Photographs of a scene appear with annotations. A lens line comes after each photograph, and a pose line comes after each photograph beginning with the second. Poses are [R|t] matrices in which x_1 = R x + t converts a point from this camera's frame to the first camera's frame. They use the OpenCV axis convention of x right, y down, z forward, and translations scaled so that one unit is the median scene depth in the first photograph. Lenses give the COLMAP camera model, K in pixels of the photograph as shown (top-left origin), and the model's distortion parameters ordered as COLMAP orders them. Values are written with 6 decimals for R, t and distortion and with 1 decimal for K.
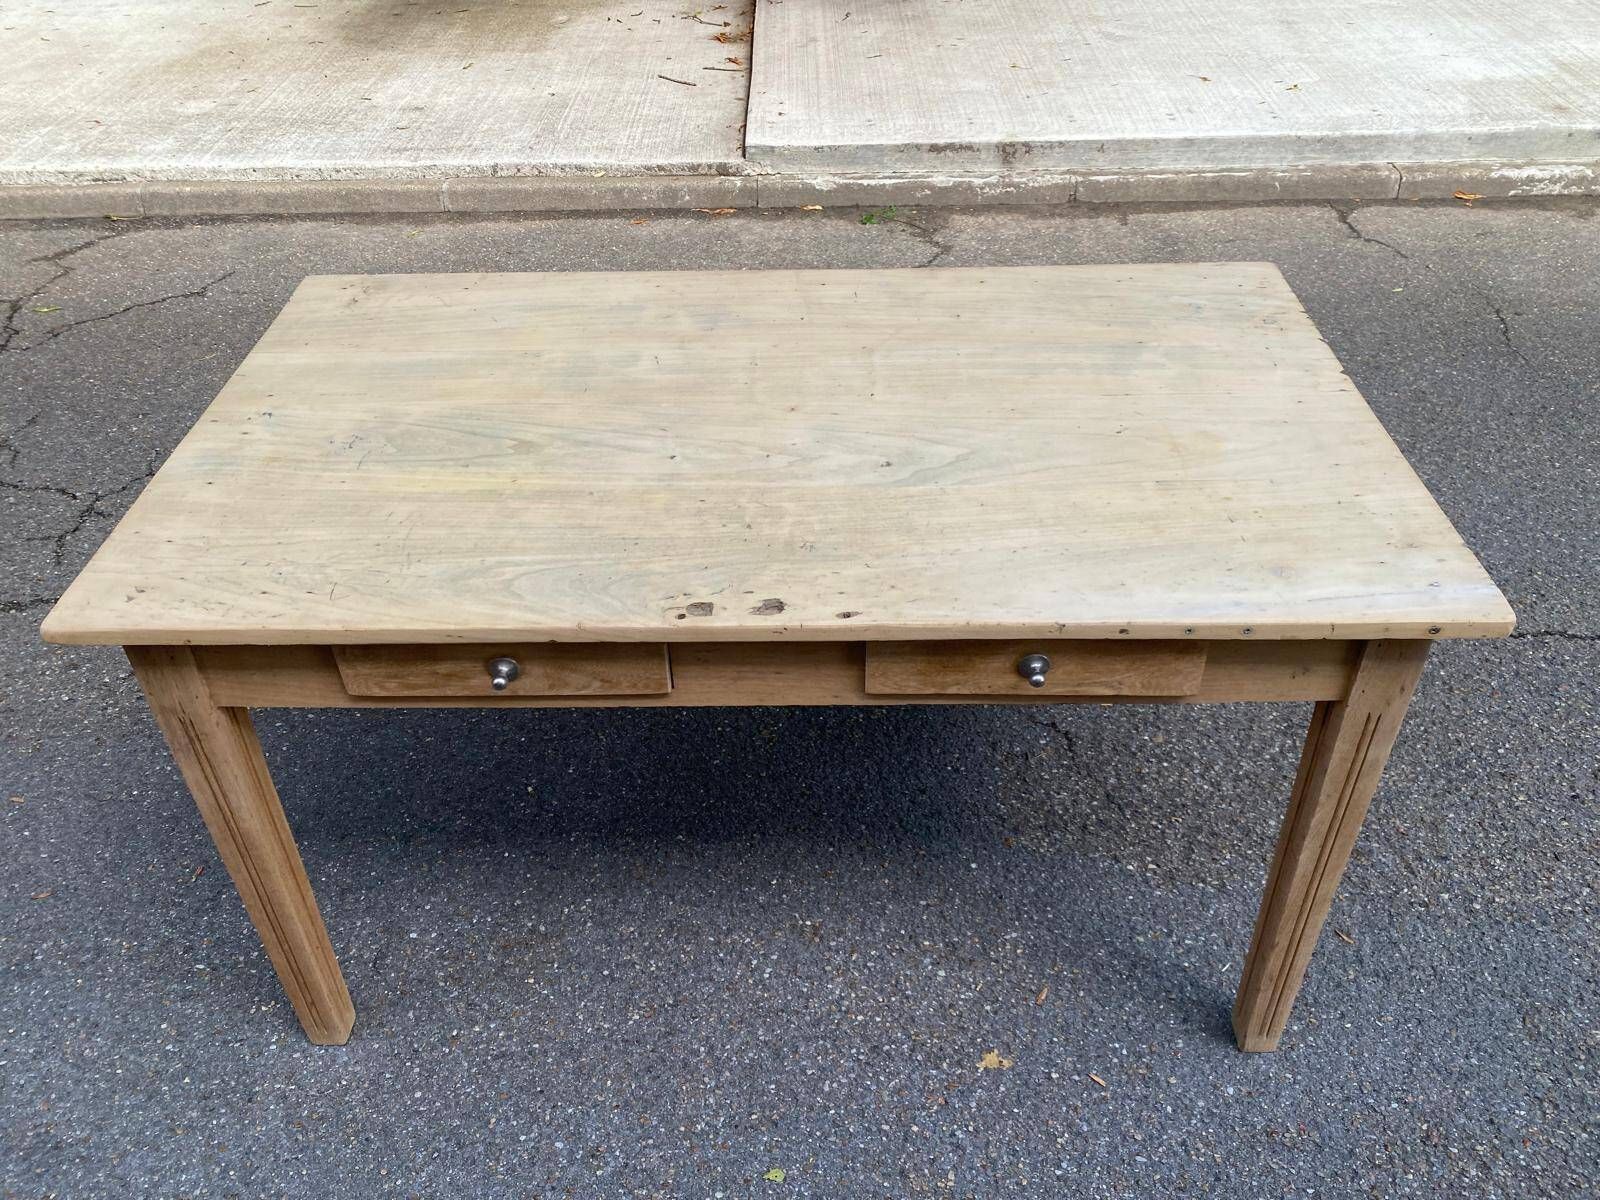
lens RADIAL K [[1227.9, 0, 792.0], [0, 1227.9, 597.9], [0, 0, 1]] dist [0.014993, -0.015450]
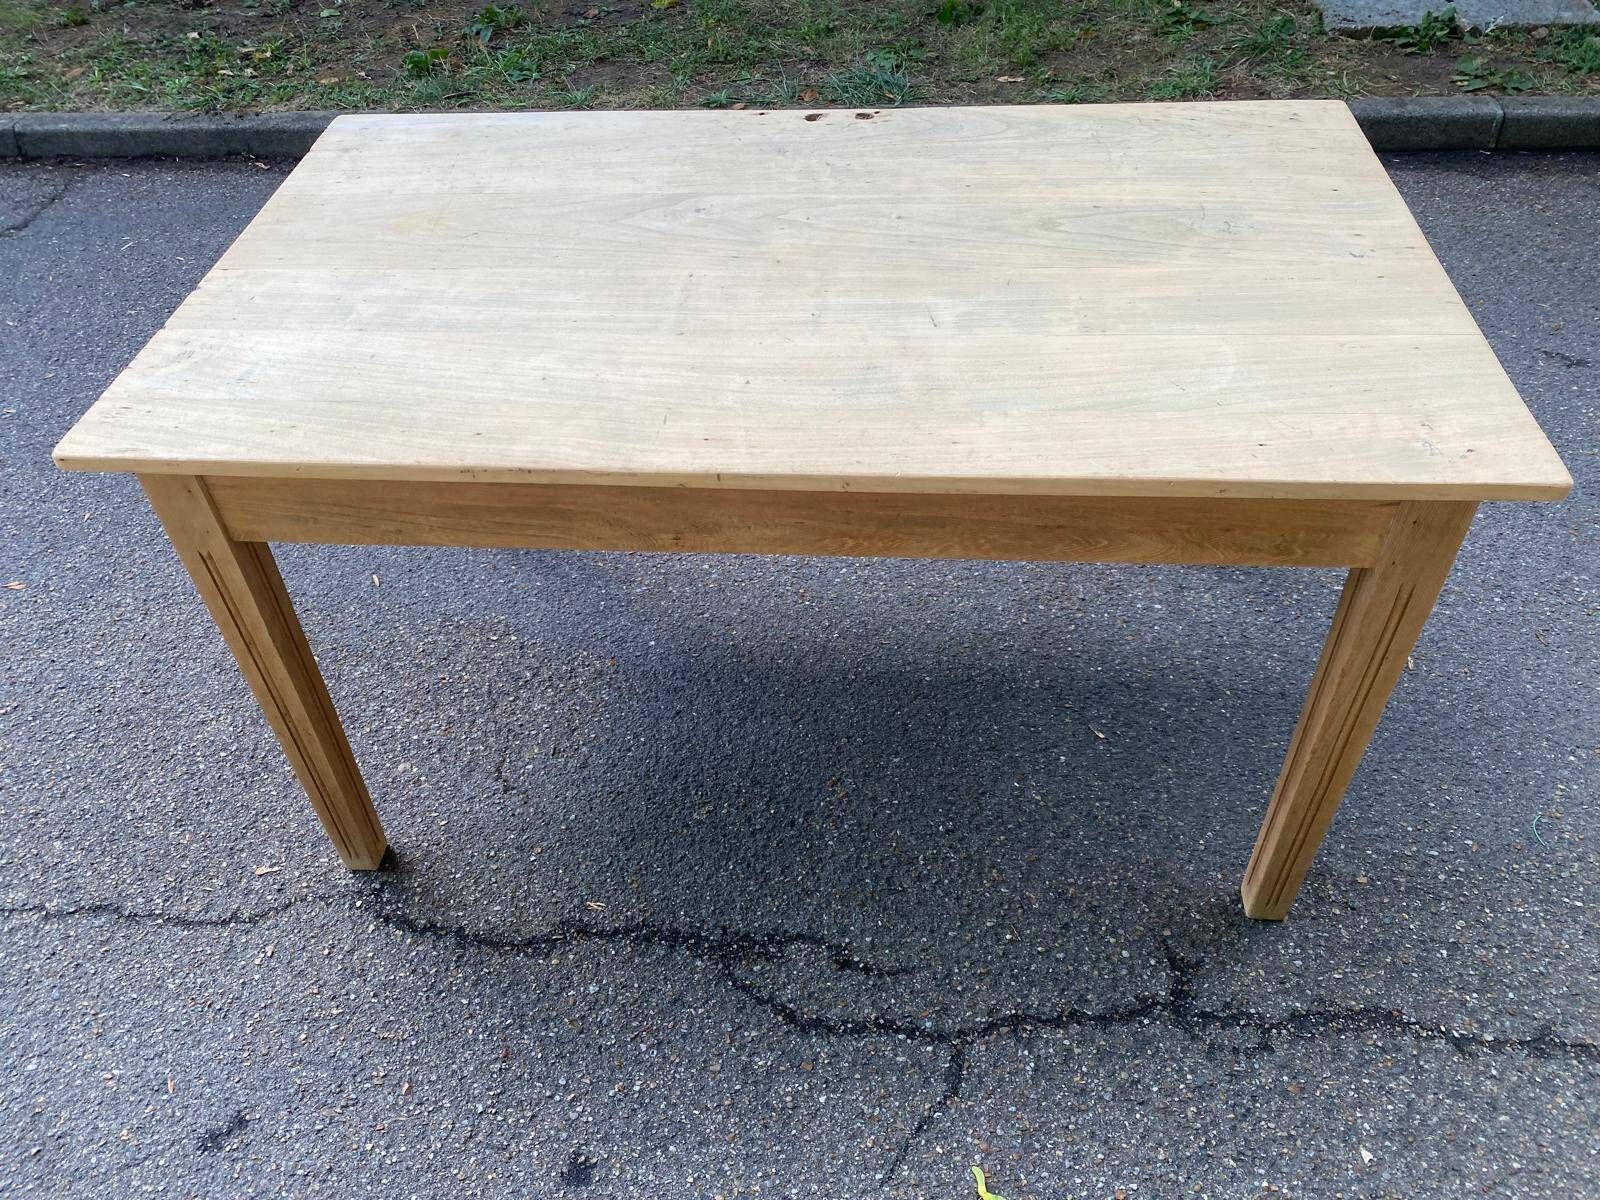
lens RADIAL K [[1227.9, 0, 779.8], [0, 1227.9, 571.0], [0, 0, 1]] dist [0.014993, -0.015450]
pose [[-0.994270, 0.006632, 0.106696, -0.092824], [0.106573, 0.139690, 0.984443, -0.972248], [-0.008375, 0.990173, -0.139596, 1.255350]]
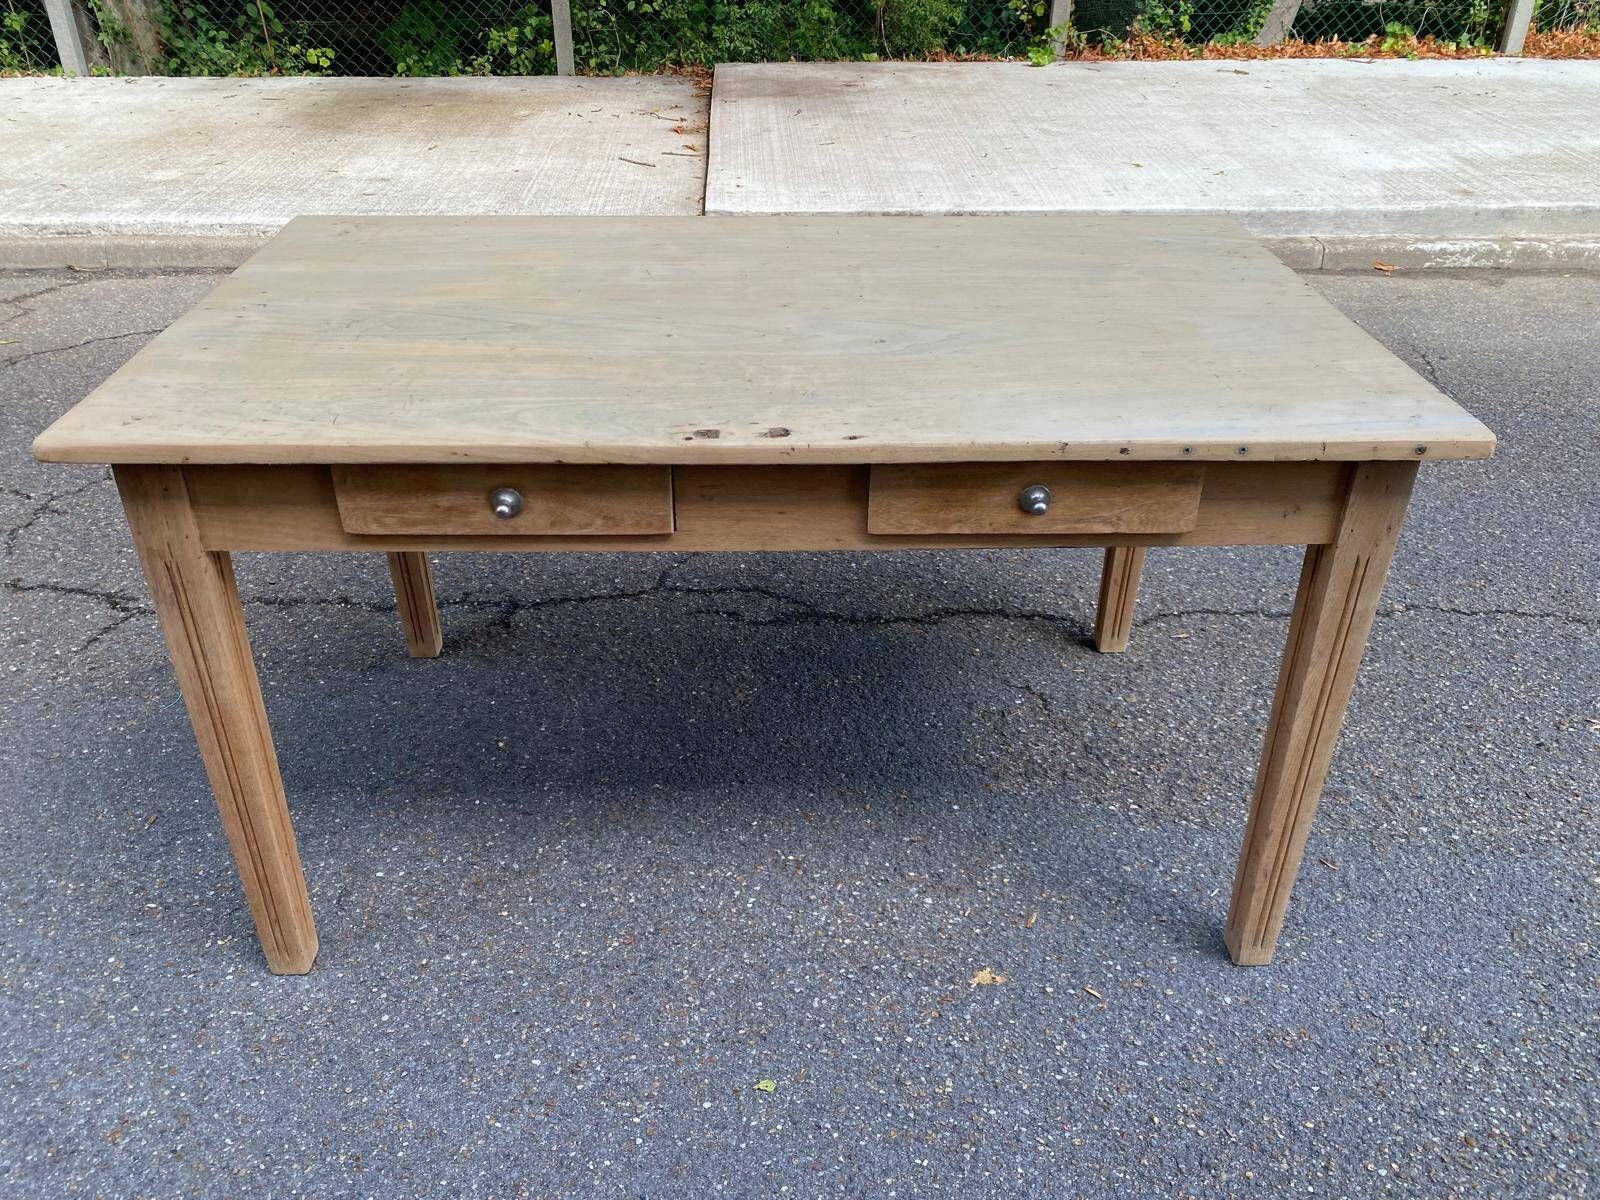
lens RADIAL K [[1227.9, 0, 786.8], [0, 1227.9, 599.1], [0, 0, 1]] dist [0.014993, -0.015450]
pose [[0.998858, 0.004749, 0.047540, -0.041366], [0.000731, 0.993413, -0.114584, 0.190127], [-0.047771, 0.114488, 0.992275, 0.008331]]
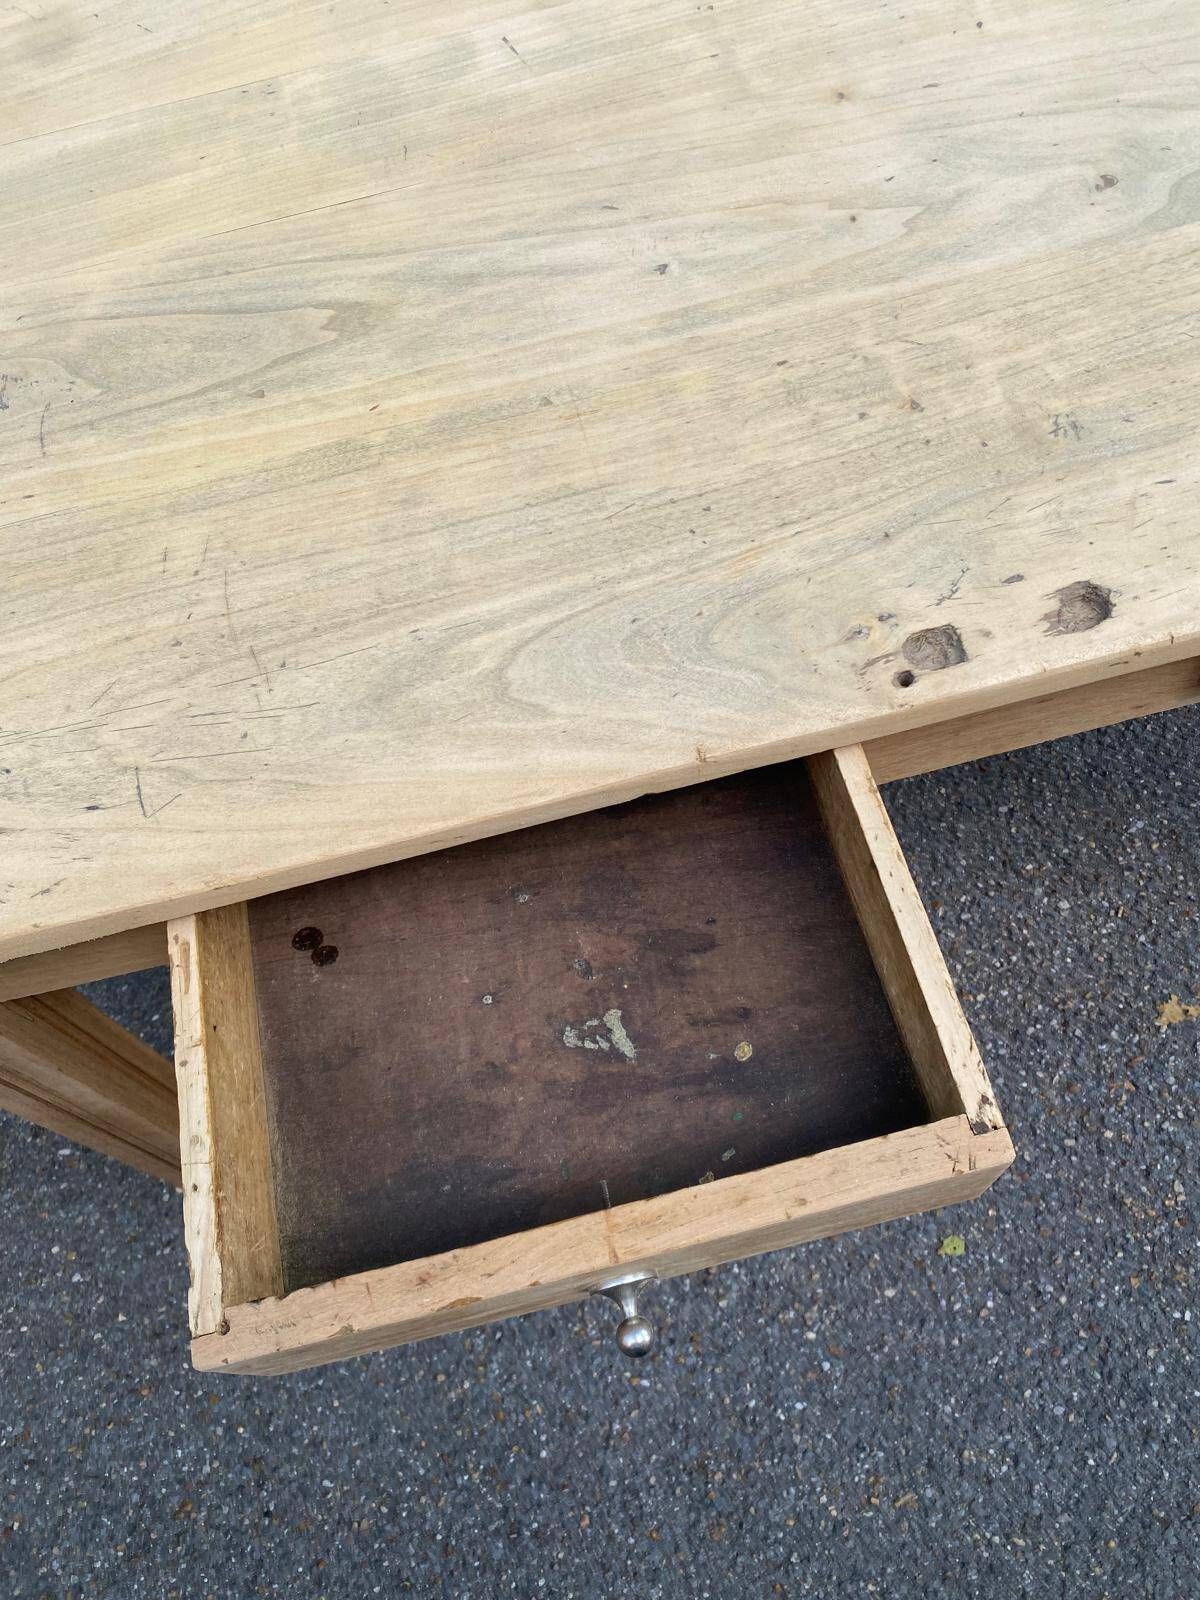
lens RADIAL K [[1227.9, 0, 591.7], [0, 1227.9, 802.3], [0, 0, 1]] dist [0.014993, -0.015450]
pose [[0.966596, -0.254311, 0.031920, -0.168673], [0.220588, 0.888832, 0.401644, -0.112441], [-0.130514, -0.381186, 0.915239, 0.414877]]
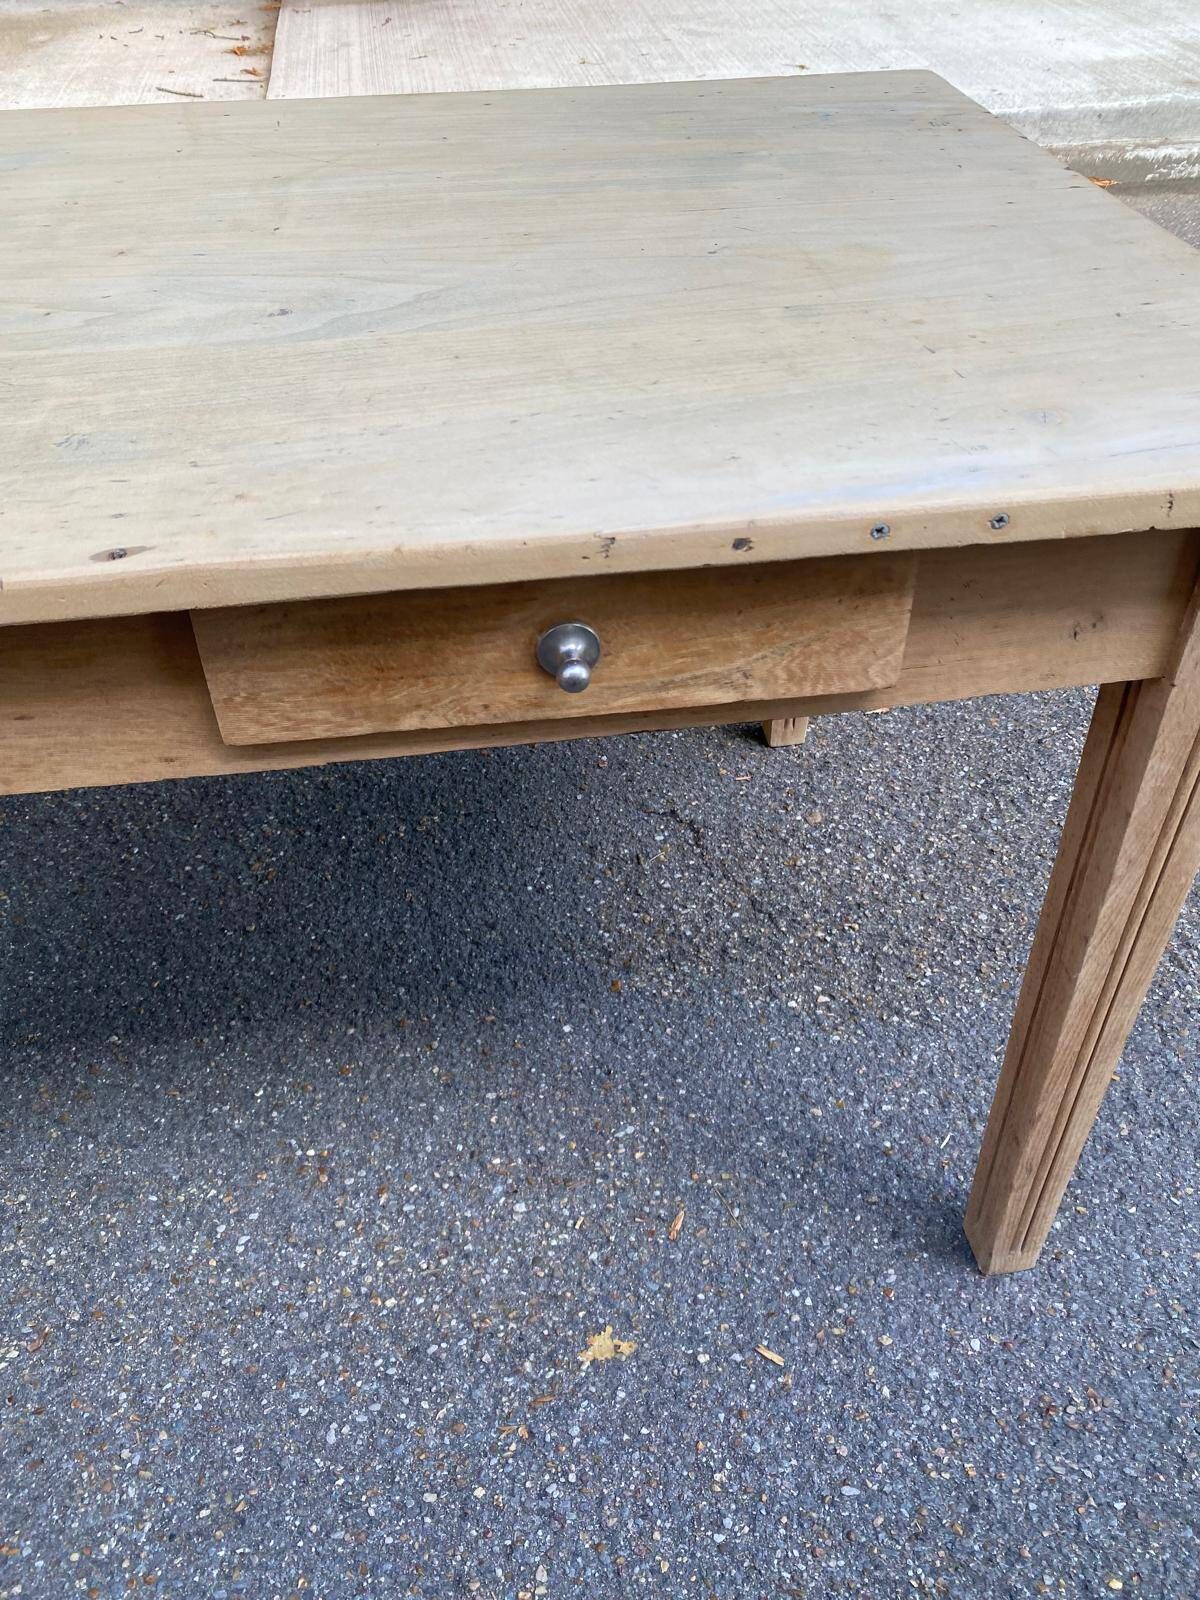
lens RADIAL K [[1227.9, 0, 596.9], [0, 1227.9, 770.5], [0, 0, 1]] dist [0.014993, -0.015450]
pose [[0.988081, -0.090727, 0.124355, 0.108655], [0.086703, 0.995532, 0.037411, 0.063769], [-0.127194, -0.026183, 0.991532, 0.393970]]
